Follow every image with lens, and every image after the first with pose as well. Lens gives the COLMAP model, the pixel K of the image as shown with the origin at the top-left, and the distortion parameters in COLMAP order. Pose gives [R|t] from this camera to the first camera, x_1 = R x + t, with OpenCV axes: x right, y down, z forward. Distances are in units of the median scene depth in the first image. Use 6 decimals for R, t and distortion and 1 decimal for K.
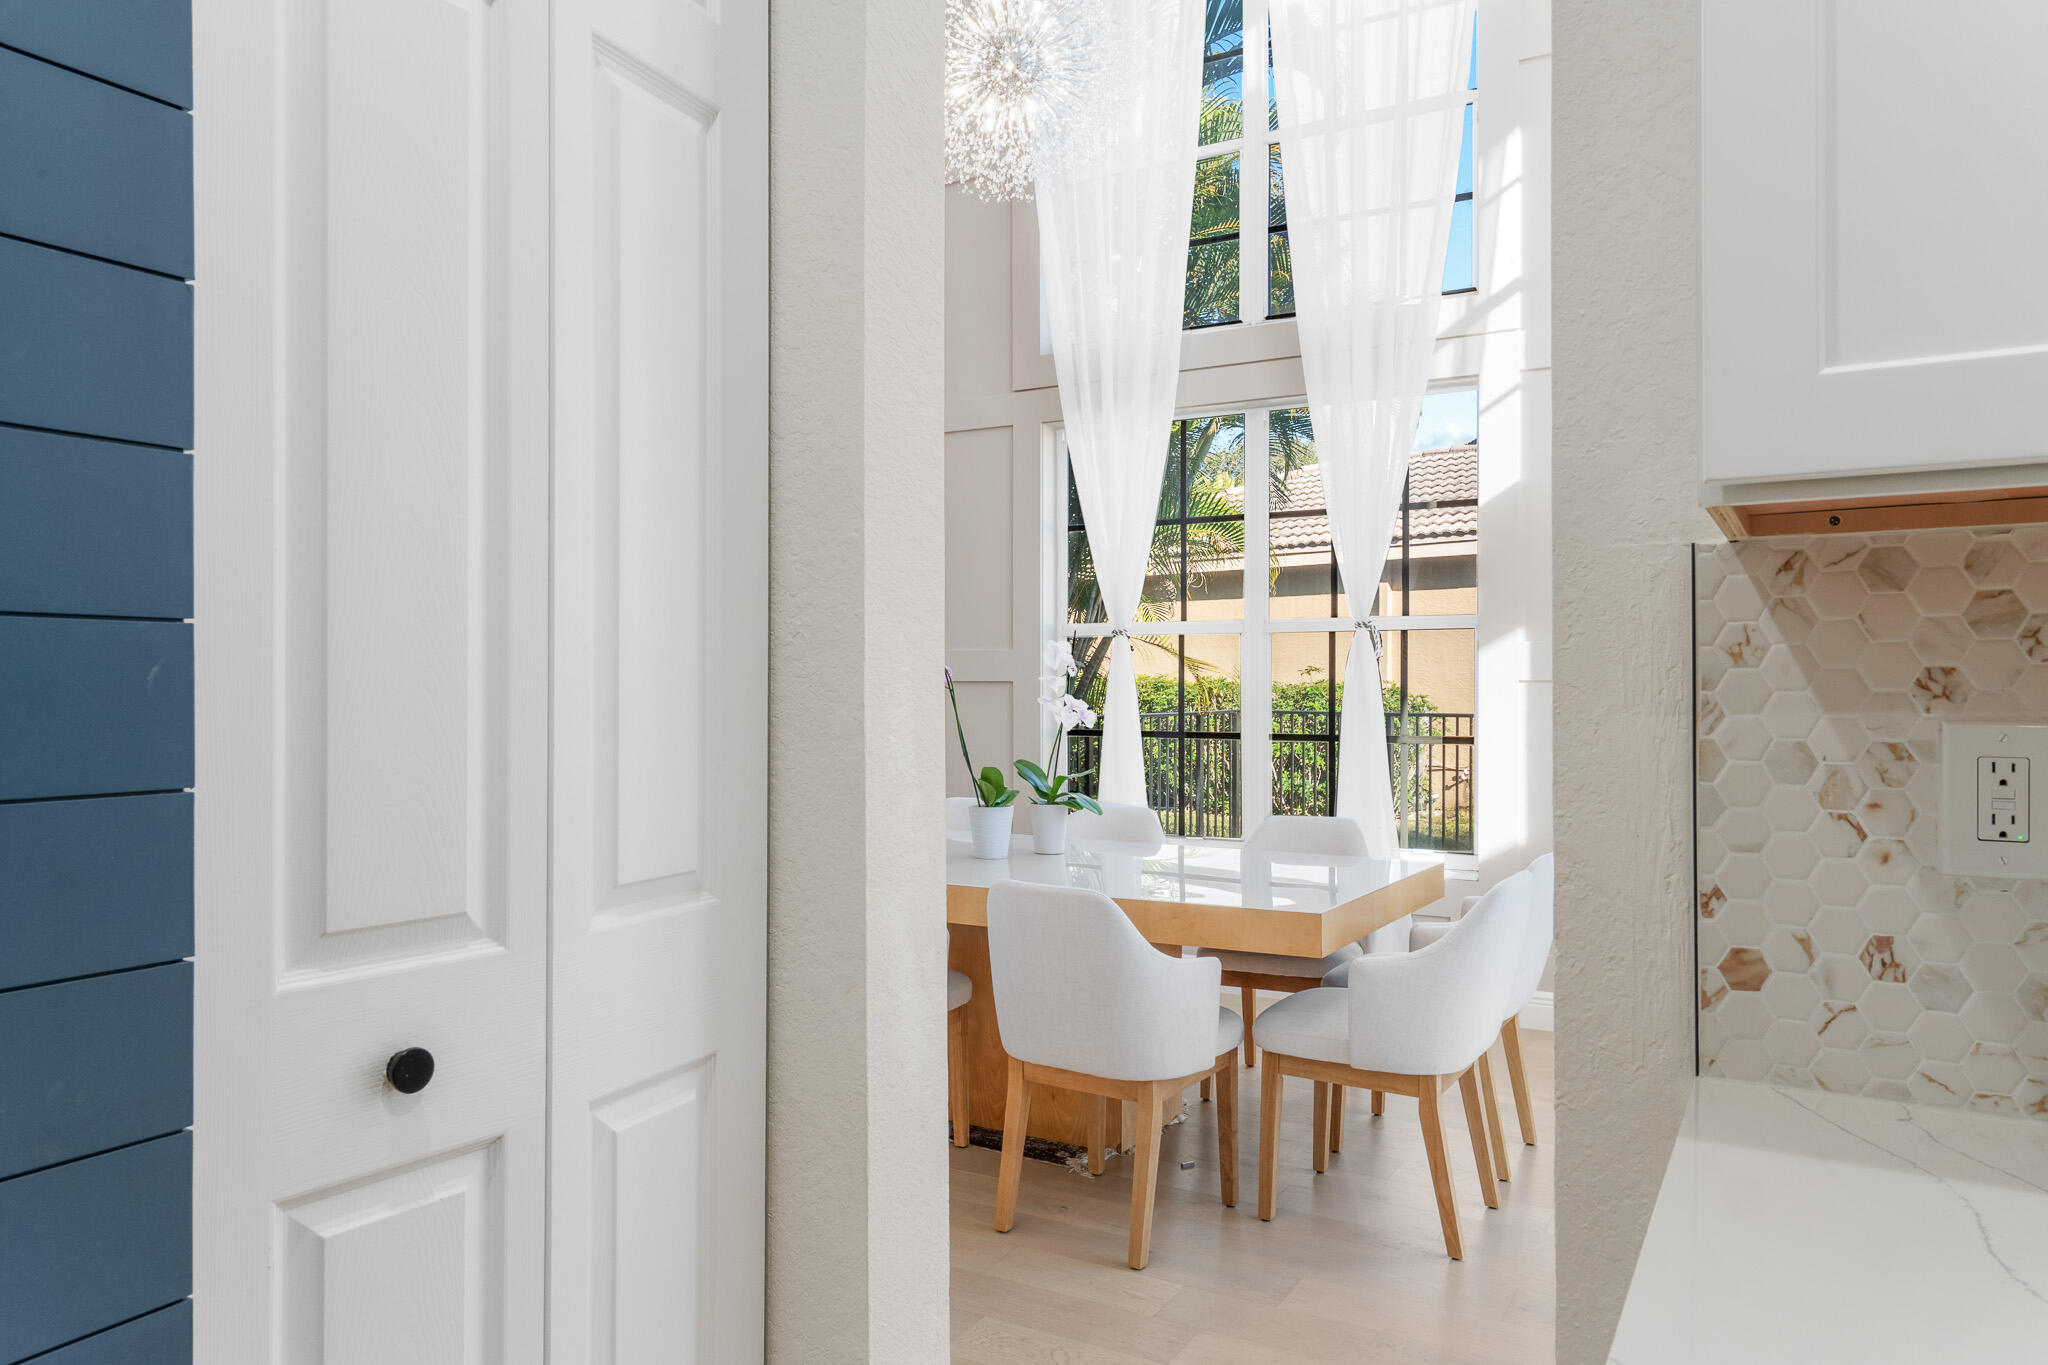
lens RADIAL K [[1383.4, 0, 1027.1], [0, 1383.4, 689.1], [0, 0, 1]] dist [0.002126, 0.001257]
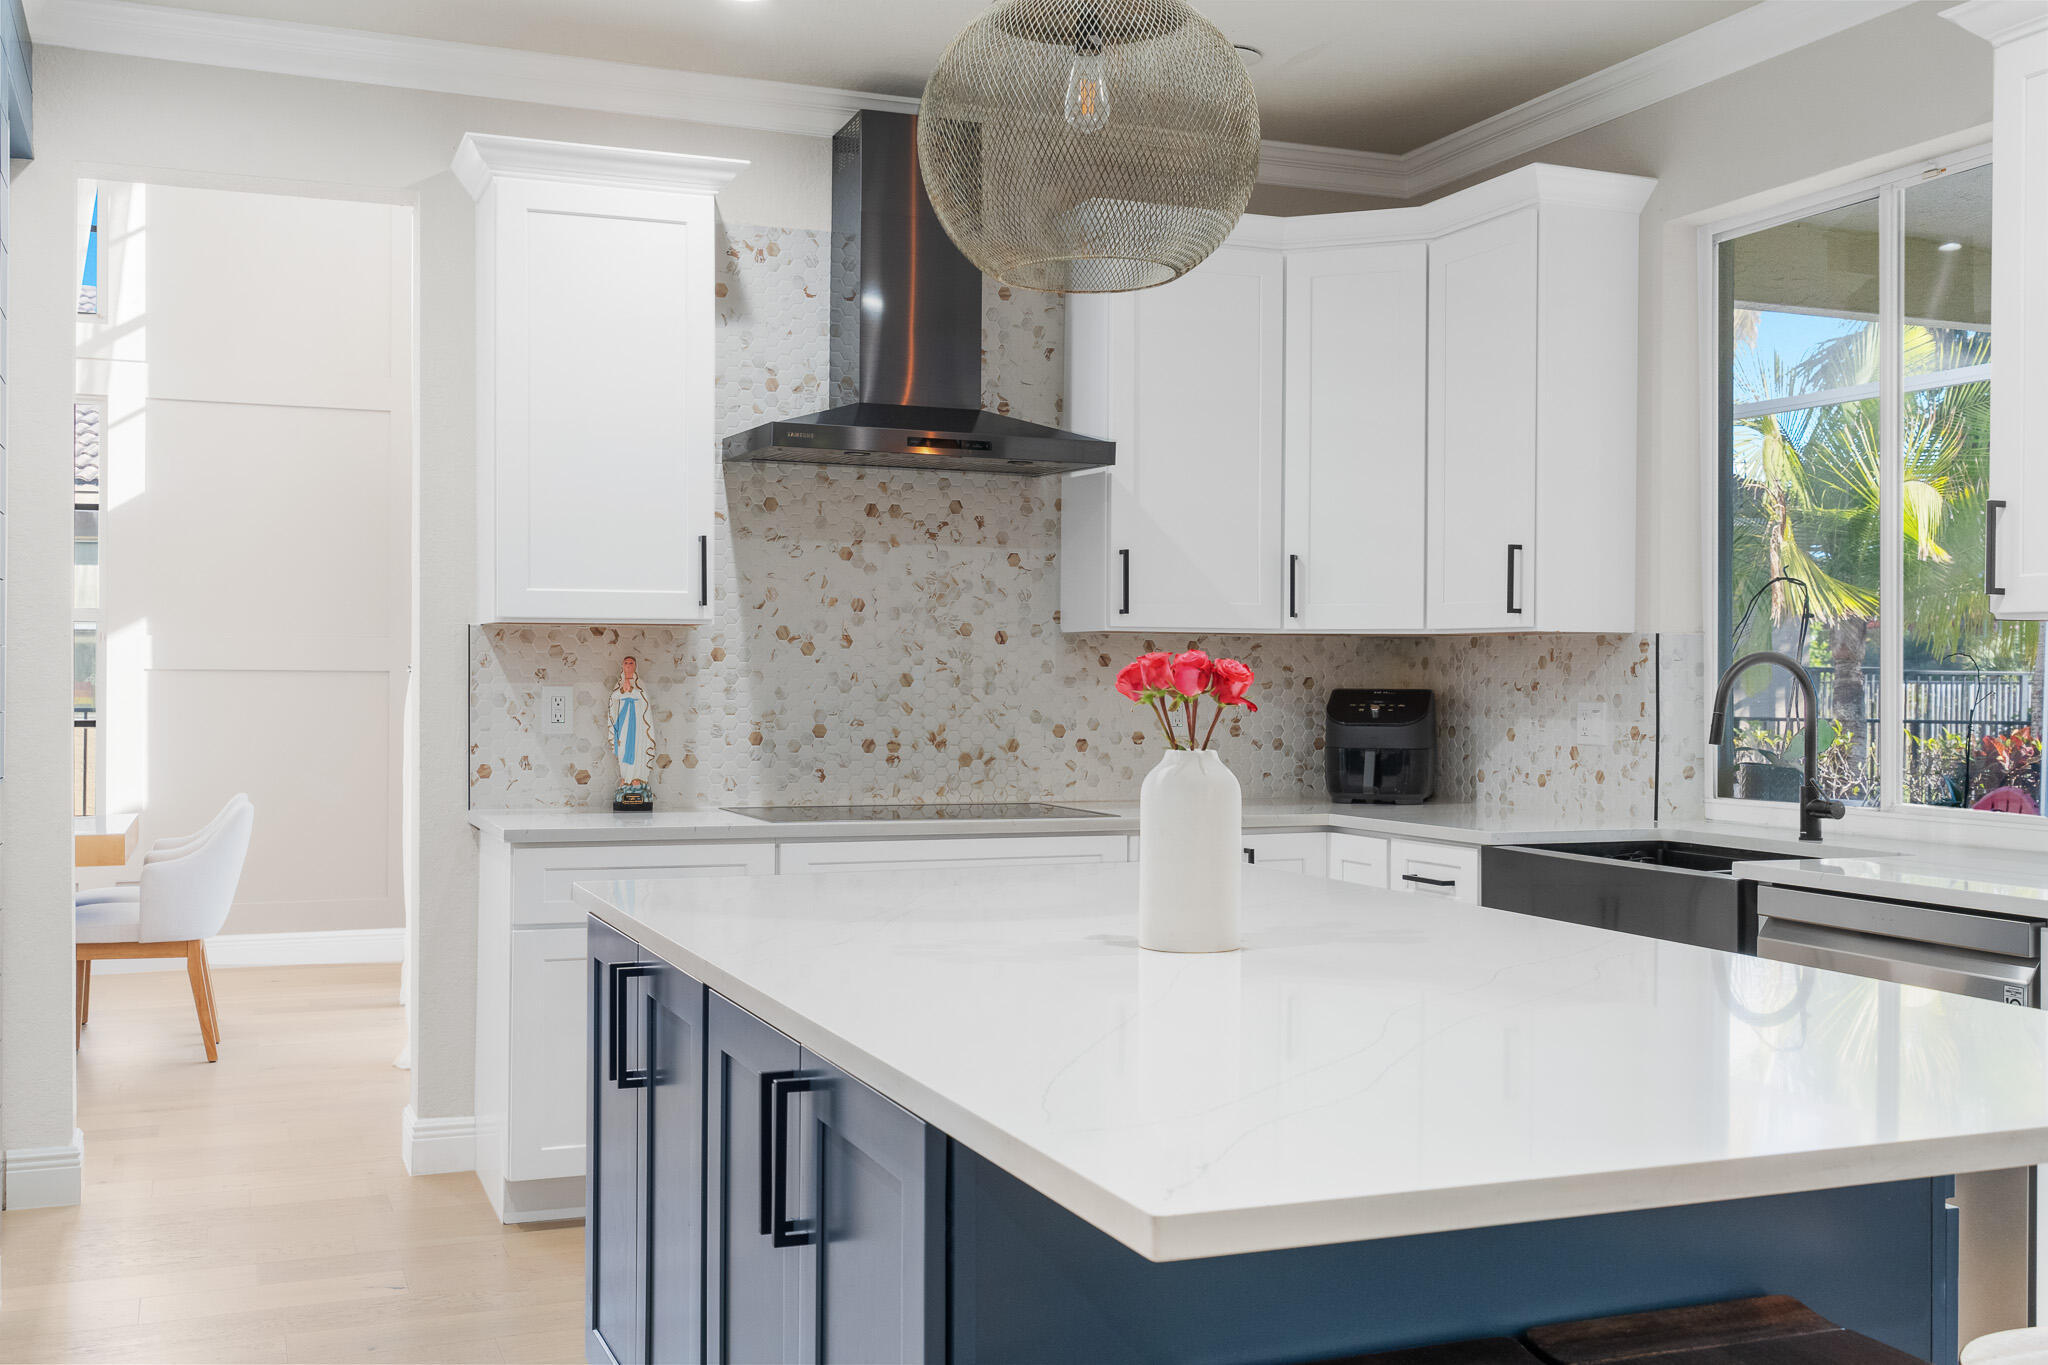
lens RADIAL K [[2007.9, 0, 1025.0], [0, 2007.9, 678.6], [0, 0, 1]] dist [0.000920, 0.000000]
pose [[0.618259, 0.000882, 0.785974, -2.111278], [-0.000364, 1.000000, -0.000836, 0.010041], [-0.785975, 0.000230, 0.618259, -2.522421]]
